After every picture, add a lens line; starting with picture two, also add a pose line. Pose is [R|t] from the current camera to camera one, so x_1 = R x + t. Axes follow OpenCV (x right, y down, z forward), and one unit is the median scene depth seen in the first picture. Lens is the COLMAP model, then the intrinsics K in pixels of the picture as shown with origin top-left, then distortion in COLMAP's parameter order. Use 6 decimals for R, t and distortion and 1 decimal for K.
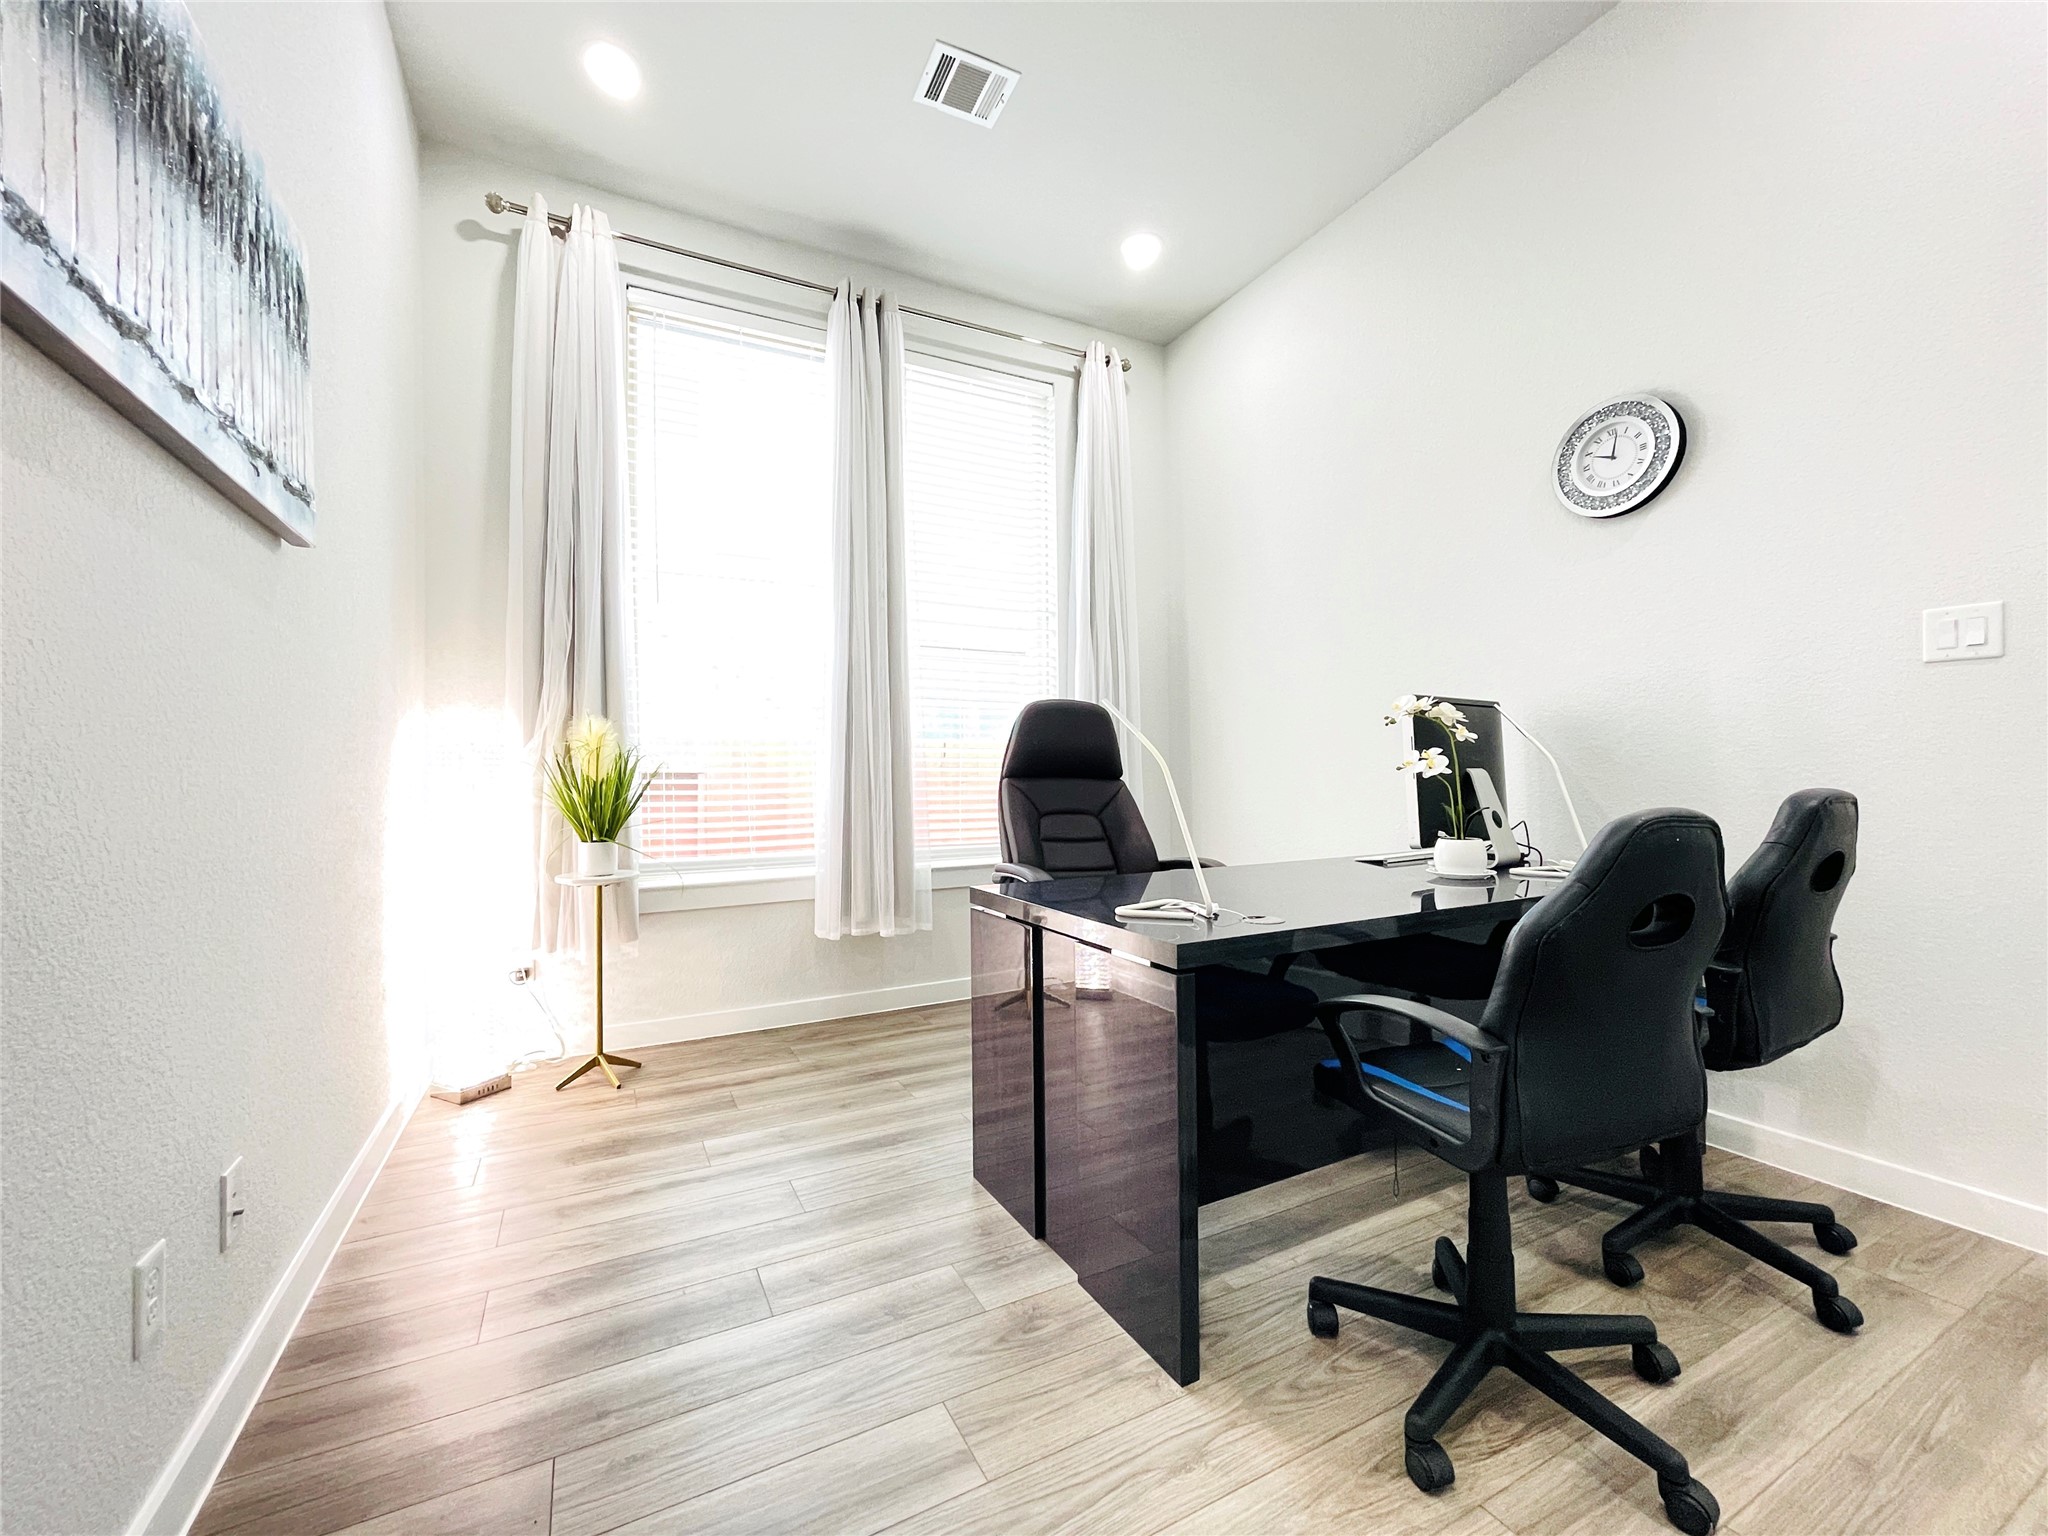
lens RADIAL K [[824.4, 0, 1017.6], [0, 824.4, 766.4], [0, 0, 1]] dist [-0.001430, -0.000006]
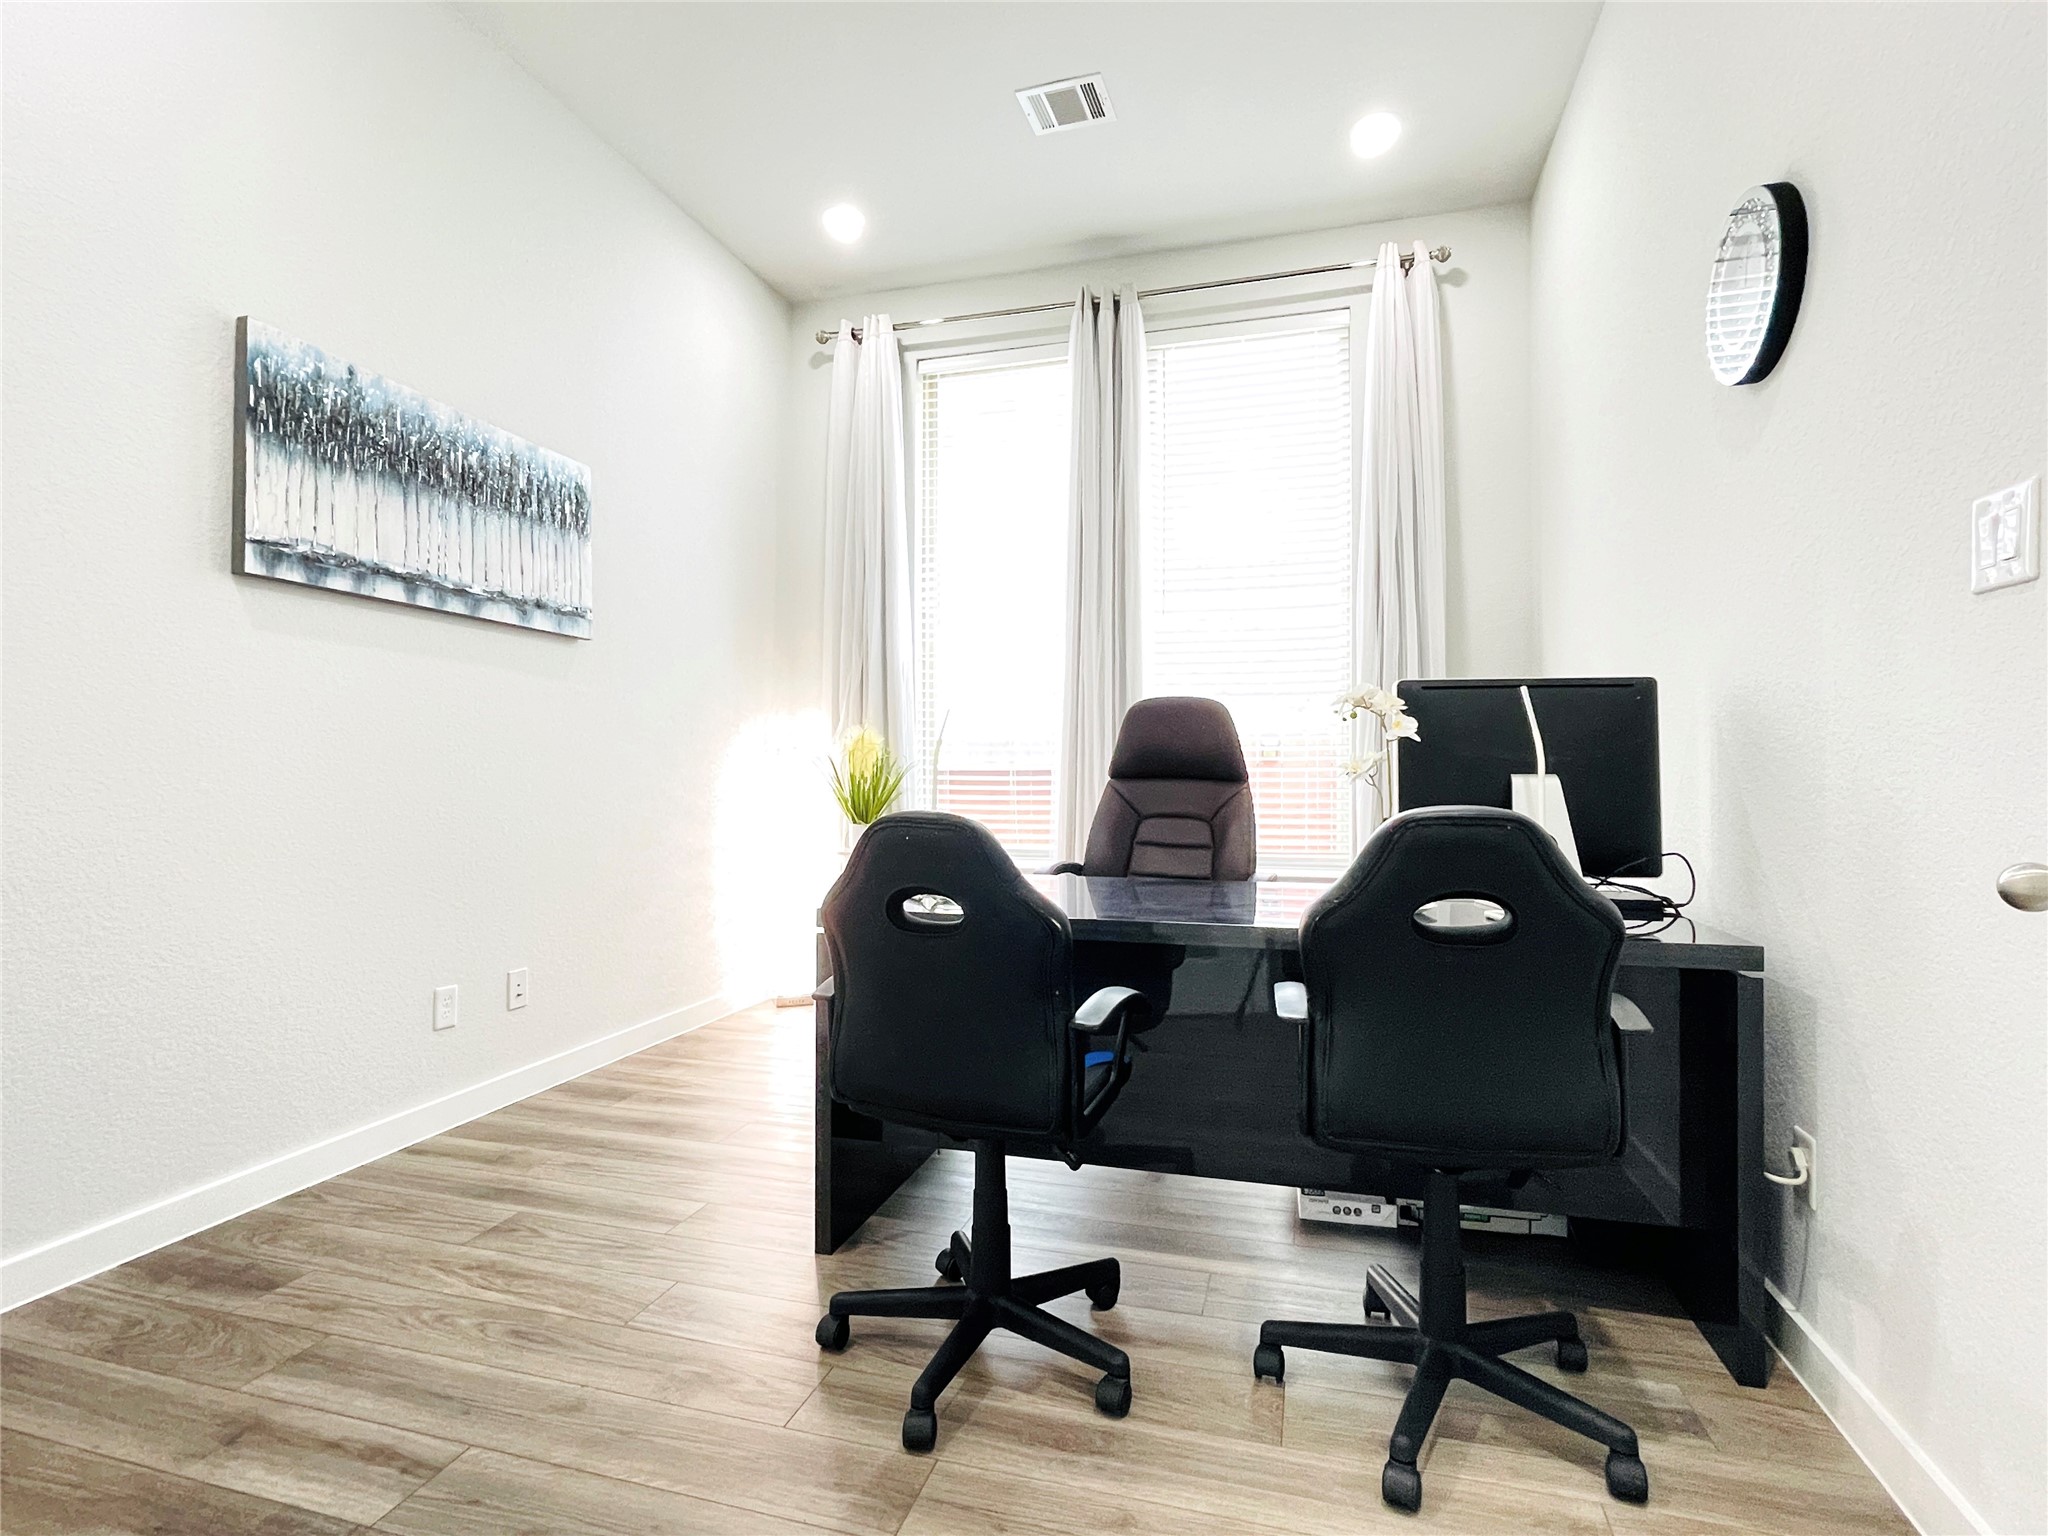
lens RADIAL K [[1015.3, 0, 1024.0], [0, 1015.3, 768.0], [0, 0, 1]] dist [-0.001737, -0.000442]
pose [[0.729729, 0.008473, -0.683684, 0.719553], [-0.001626, 0.999942, 0.010657, -0.012018], [0.683735, -0.006665, 0.729700, 0.030435]]
